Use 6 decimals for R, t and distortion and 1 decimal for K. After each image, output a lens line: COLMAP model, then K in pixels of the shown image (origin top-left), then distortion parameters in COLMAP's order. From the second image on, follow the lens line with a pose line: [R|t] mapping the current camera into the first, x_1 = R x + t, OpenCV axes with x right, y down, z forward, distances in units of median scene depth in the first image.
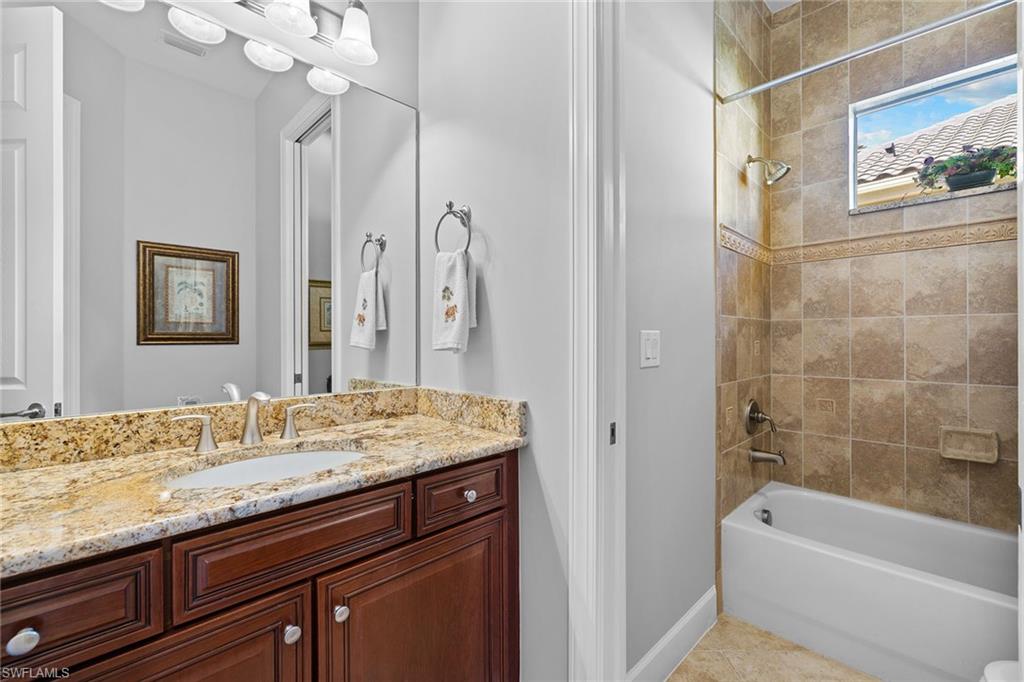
lens RADIAL K [[431.8, 0, 512.5], [0, 431.8, 337.9], [0, 0, 1]] dist [0.000040, 0.000783]
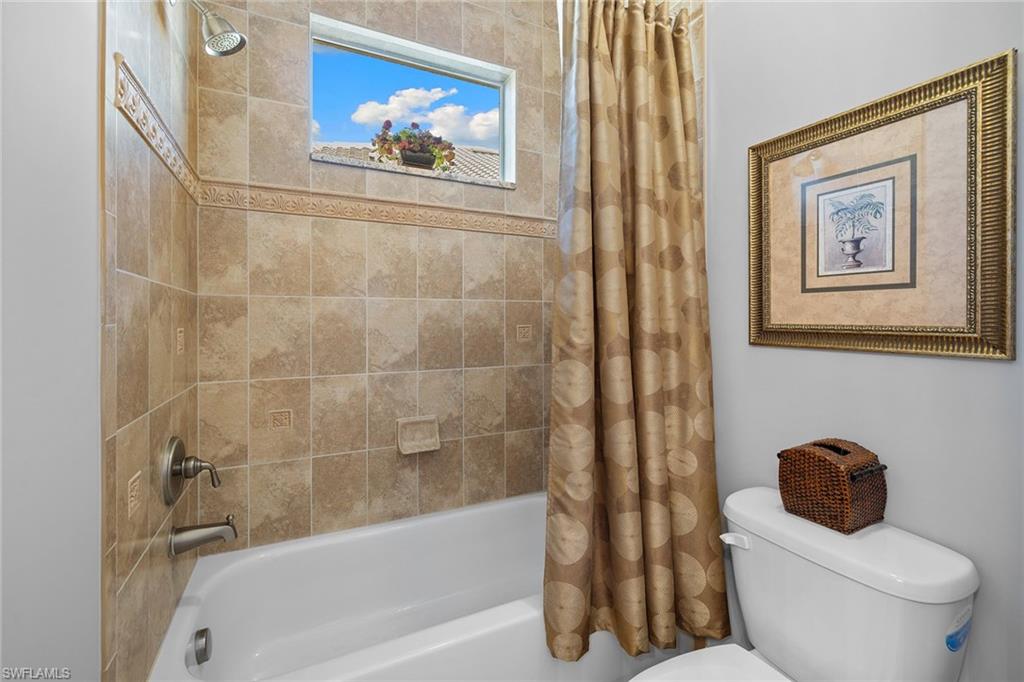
lens RADIAL K [[431.8, 0, 505.4], [0, 431.8, 321.7], [0, 0, 1]] dist [0.000040, 0.000783]
pose [[0.318897, 0.003350, 0.947783, 0.182264], [0.002512, 0.999987, -0.004380, 0.001709], [-0.947786, 0.003778, 0.318885, 0.450450]]
